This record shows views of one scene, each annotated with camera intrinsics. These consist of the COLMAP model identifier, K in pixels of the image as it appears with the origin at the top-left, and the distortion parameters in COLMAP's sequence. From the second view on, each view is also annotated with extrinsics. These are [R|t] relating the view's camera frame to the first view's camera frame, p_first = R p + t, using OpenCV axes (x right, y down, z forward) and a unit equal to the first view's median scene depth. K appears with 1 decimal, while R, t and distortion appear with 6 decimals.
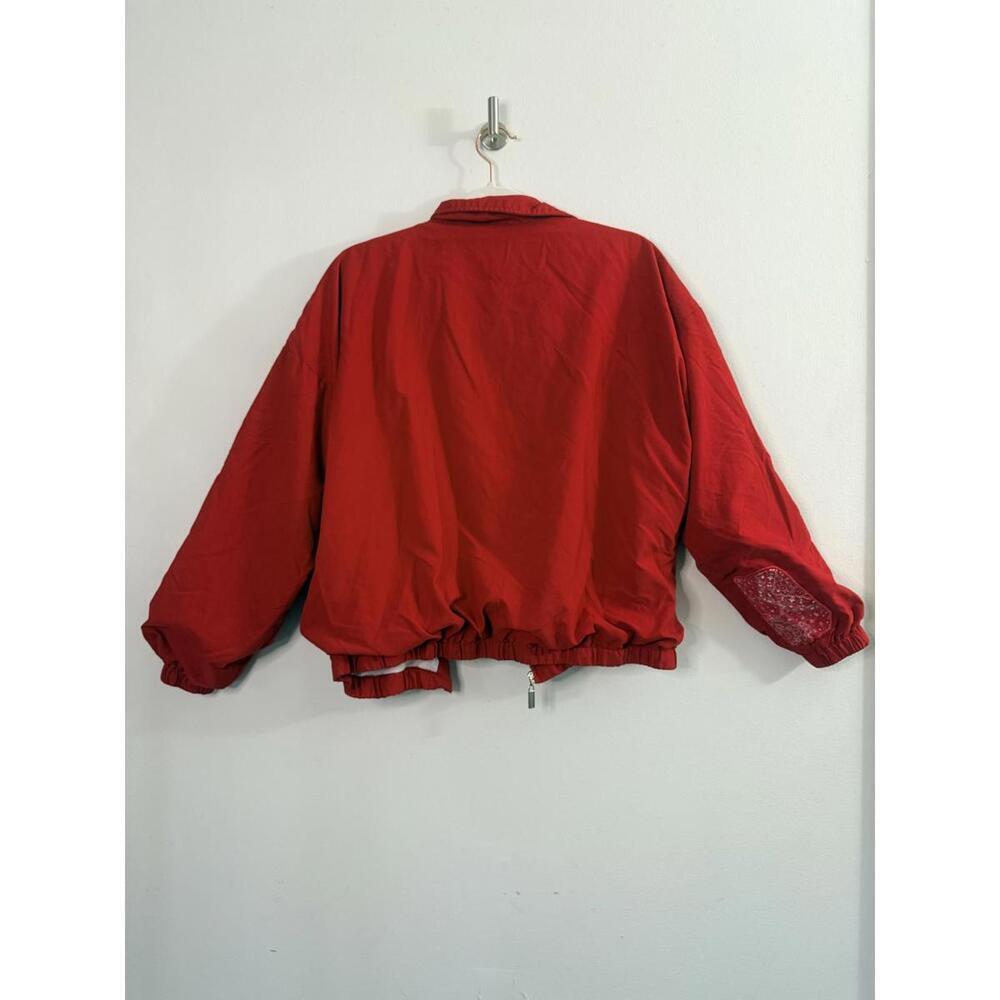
lens RADIAL K [[752.2, 0, 500.0], [0, 752.2, 500.0], [0, 0, 1]] dist [0.008225, -0.006995]
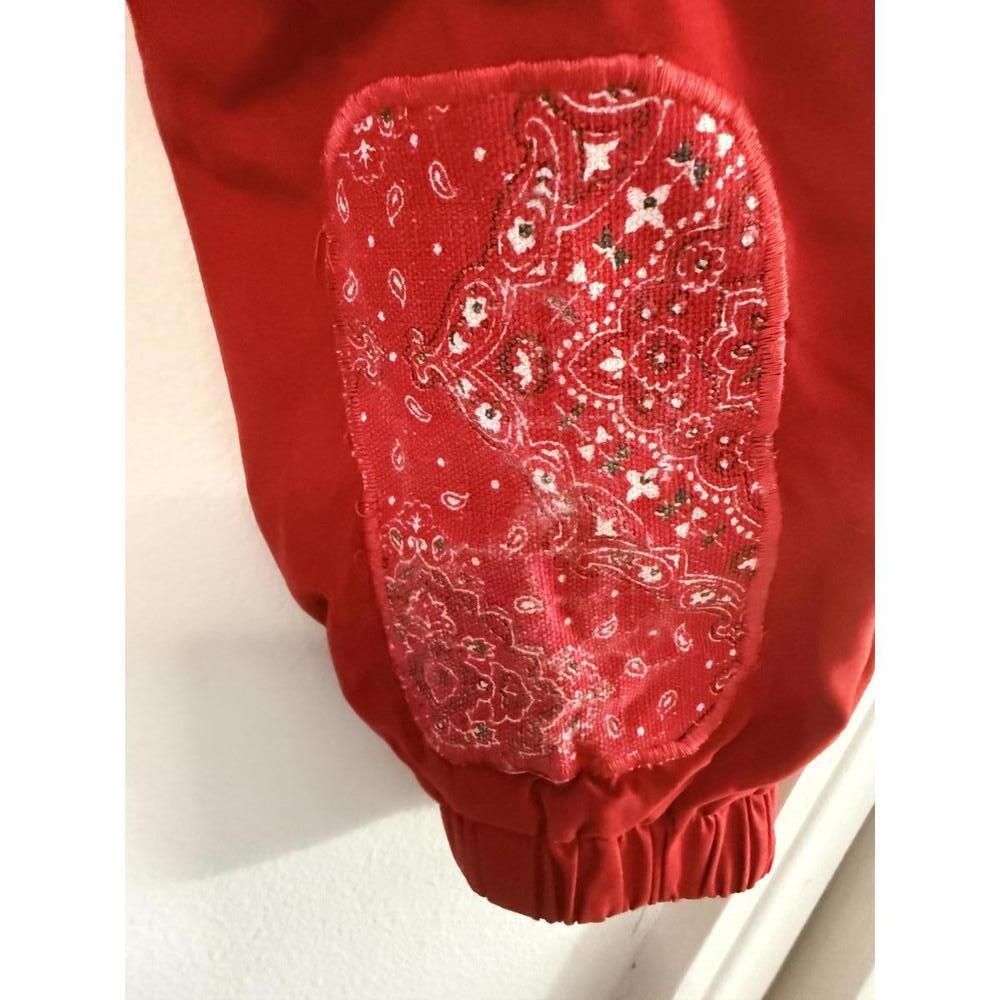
lens RADIAL K [[681.0, 0, 500.2], [0, 681.0, 445.6], [0, 0, 1]] dist [-0.001756, -0.000845]
pose [[0.736351, 0.462217, 0.494109, 0.307583], [-0.490858, 0.867554, -0.080051, 0.146835], [-0.465667, -0.183591, 0.865707, 0.906189]]
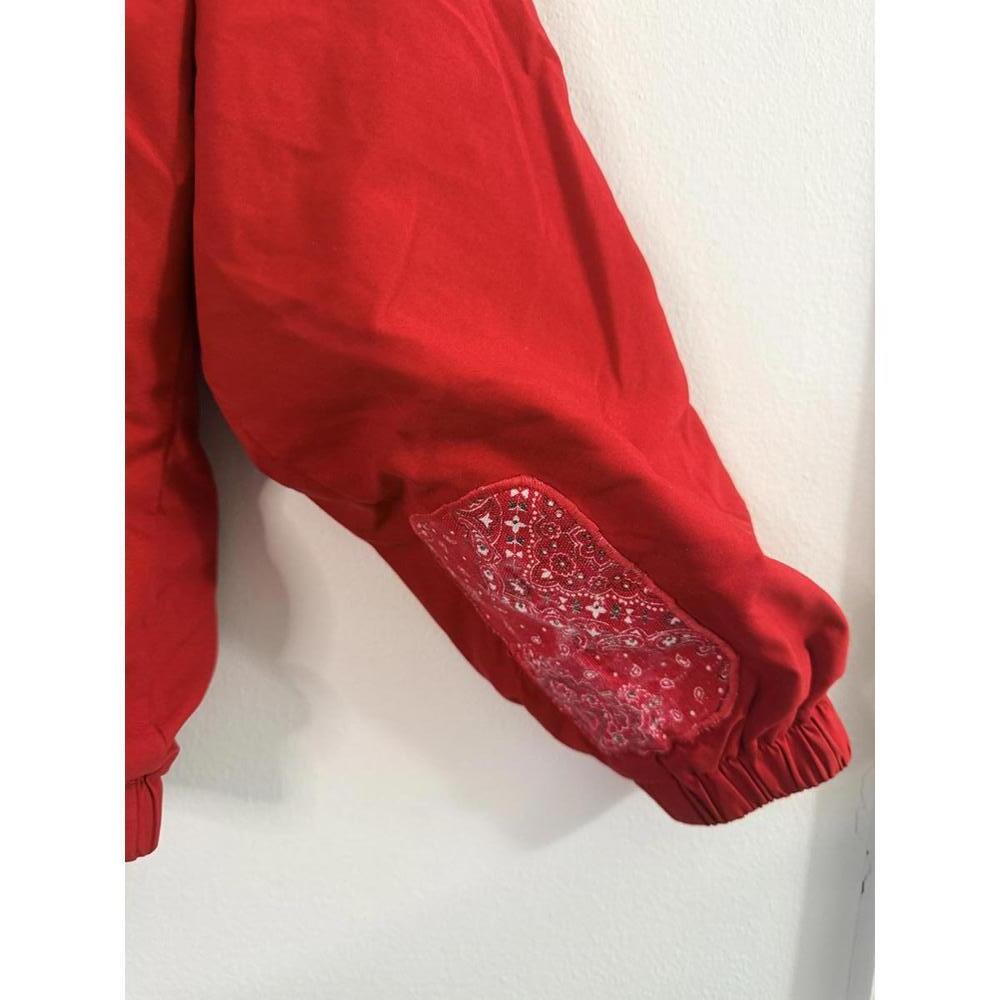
lens RADIAL K [[752.2, 0, 500.0], [0, 752.2, 500.0], [0, 0, 1]] dist [0.008225, -0.006995]
pose [[0.994365, 0.048271, 0.094386, 0.323936], [-0.055978, 0.995158, 0.080789, 0.074083], [-0.090029, -0.085618, 0.992252, 0.736765]]
